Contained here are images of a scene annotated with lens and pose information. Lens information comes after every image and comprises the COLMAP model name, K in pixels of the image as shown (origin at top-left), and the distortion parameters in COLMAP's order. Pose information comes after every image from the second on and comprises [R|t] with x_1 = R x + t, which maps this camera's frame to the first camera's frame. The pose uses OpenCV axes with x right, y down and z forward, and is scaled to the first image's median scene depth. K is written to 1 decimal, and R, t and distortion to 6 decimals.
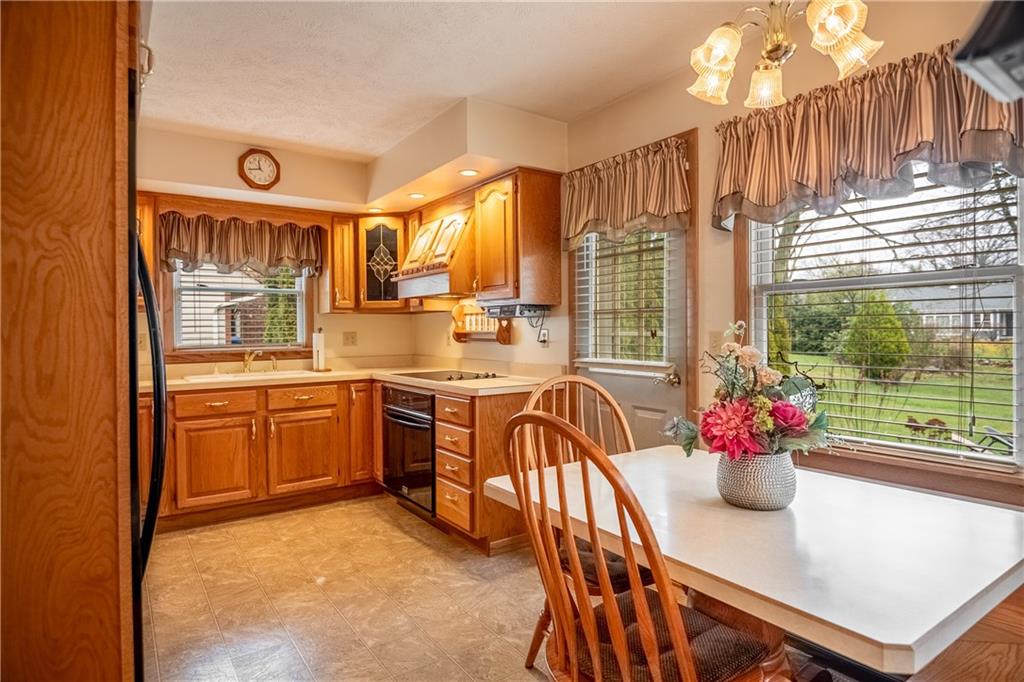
lens RADIAL K [[581.7, 0, 511.2], [0, 581.7, 324.1], [0, 0, 1]] dist [-0.004237, -0.001442]
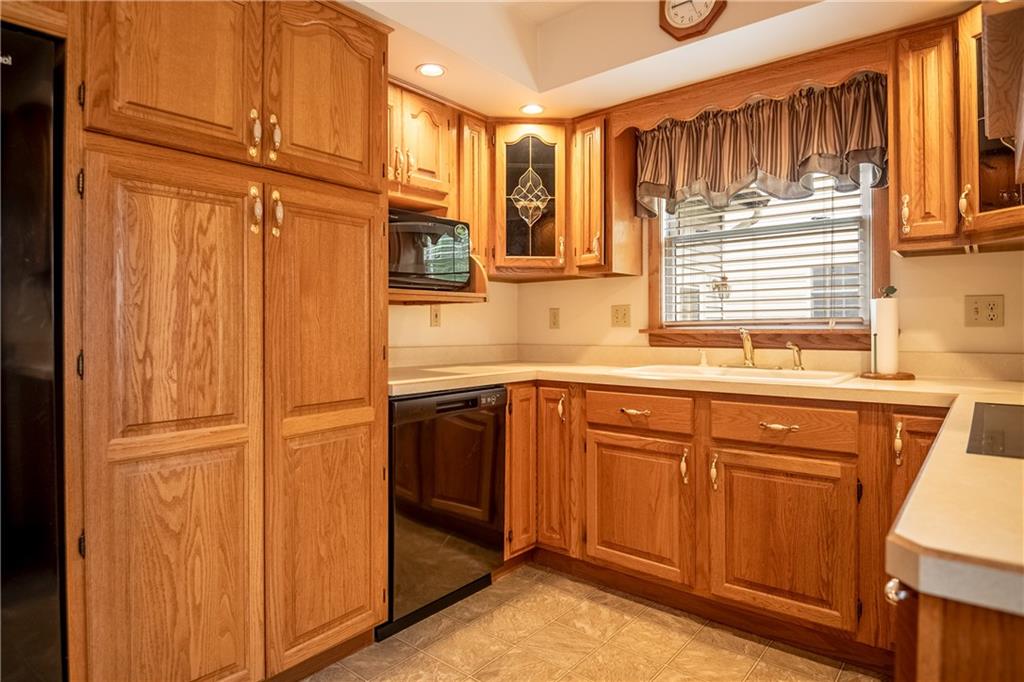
lens RADIAL K [[581.7, 0, 511.2], [0, 581.7, 324.1], [0, 0, 1]] dist [-0.004237, -0.001442]
pose [[0.263755, 0.005743, -0.964573, 0.057029], [0.008837, 0.999926, 0.008370, 0.034726], [0.964549, -0.010731, 0.263685, 0.662101]]
